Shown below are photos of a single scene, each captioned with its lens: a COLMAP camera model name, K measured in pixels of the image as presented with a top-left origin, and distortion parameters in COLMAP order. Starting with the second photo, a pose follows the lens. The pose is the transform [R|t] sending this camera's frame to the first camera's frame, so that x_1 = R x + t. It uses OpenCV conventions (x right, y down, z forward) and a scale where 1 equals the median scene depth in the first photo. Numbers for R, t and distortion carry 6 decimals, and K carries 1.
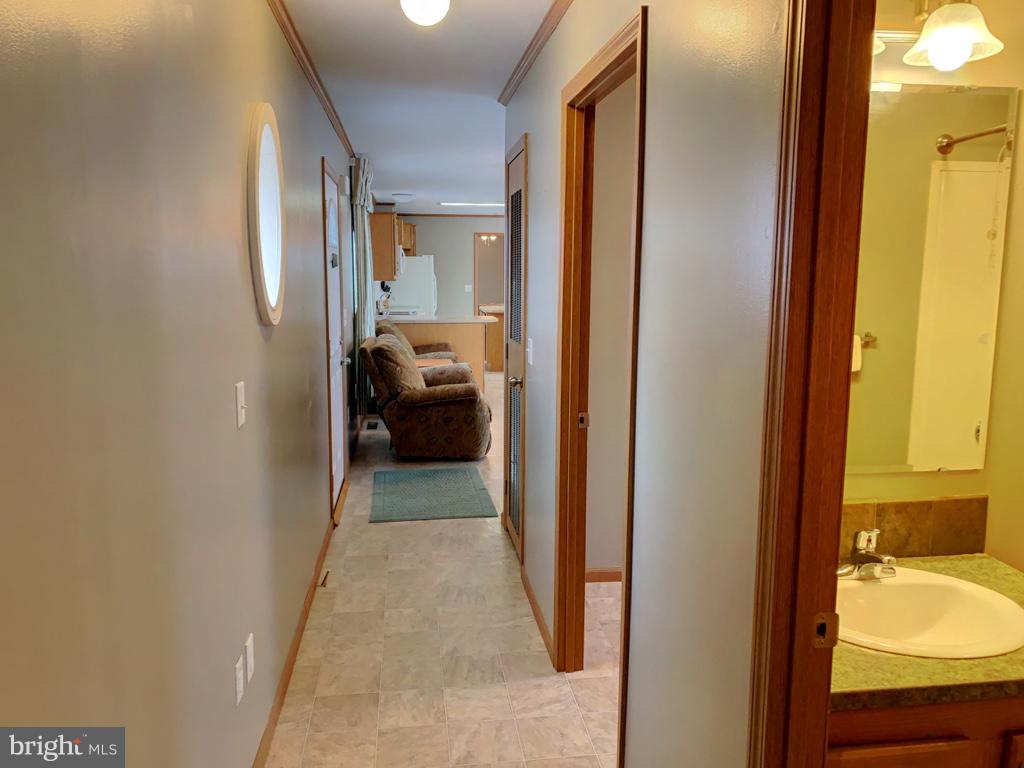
lens RADIAL K [[786.7, 0, 511.2], [0, 786.7, 368.9], [0, 0, 1]] dist [0.055306, -0.054580]
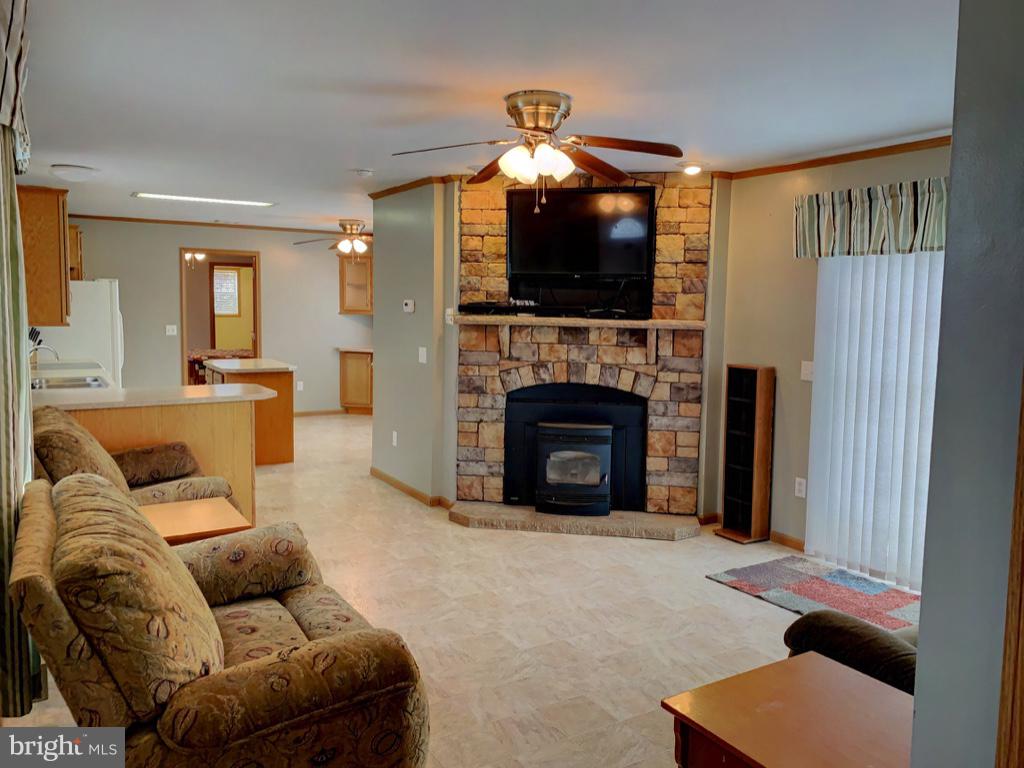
lens RADIAL K [[786.7, 0, 511.2], [0, 786.7, 368.9], [0, 0, 1]] dist [0.055306, -0.054580]
pose [[0.916577, -0.027191, 0.398933, -0.072649], [0.043051, 0.998596, -0.030849, -0.045571], [-0.397534, 0.045450, 0.916461, 0.342387]]
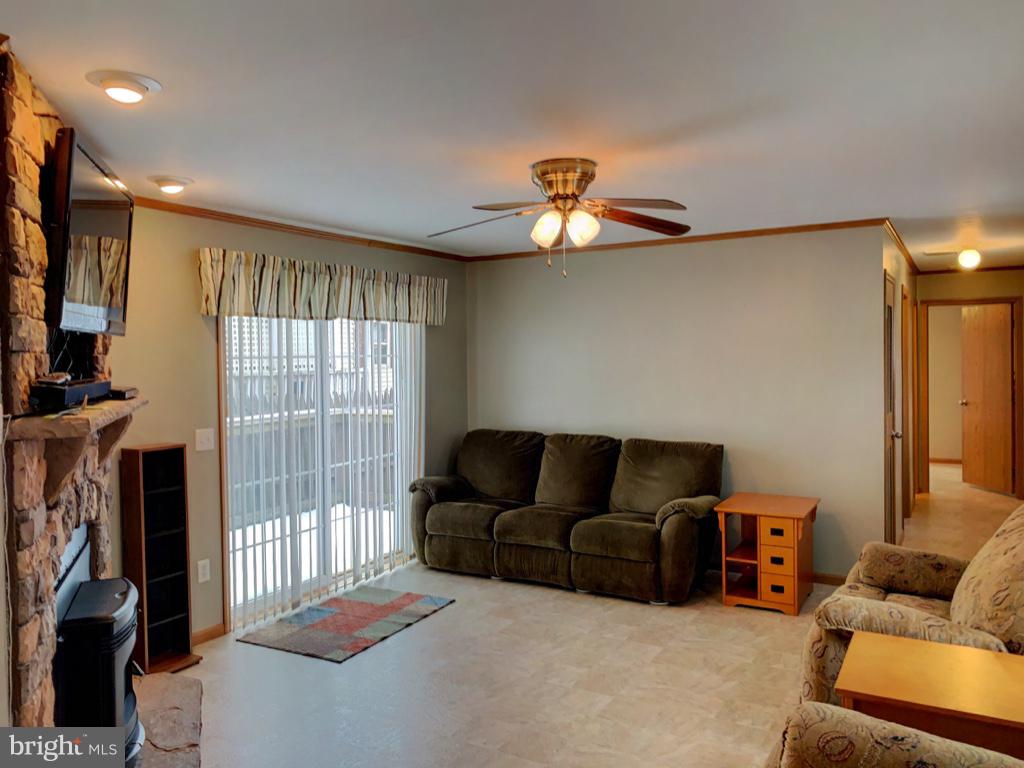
lens RADIAL K [[786.7, 0, 511.2], [0, 786.7, 368.9], [0, 0, 1]] dist [0.055306, -0.054580]
pose [[-0.792477, -0.010099, 0.609818, -0.109811], [0.084020, 0.988522, 0.125557, -0.118322], [-0.604087, 0.150737, -0.782533, 0.856859]]
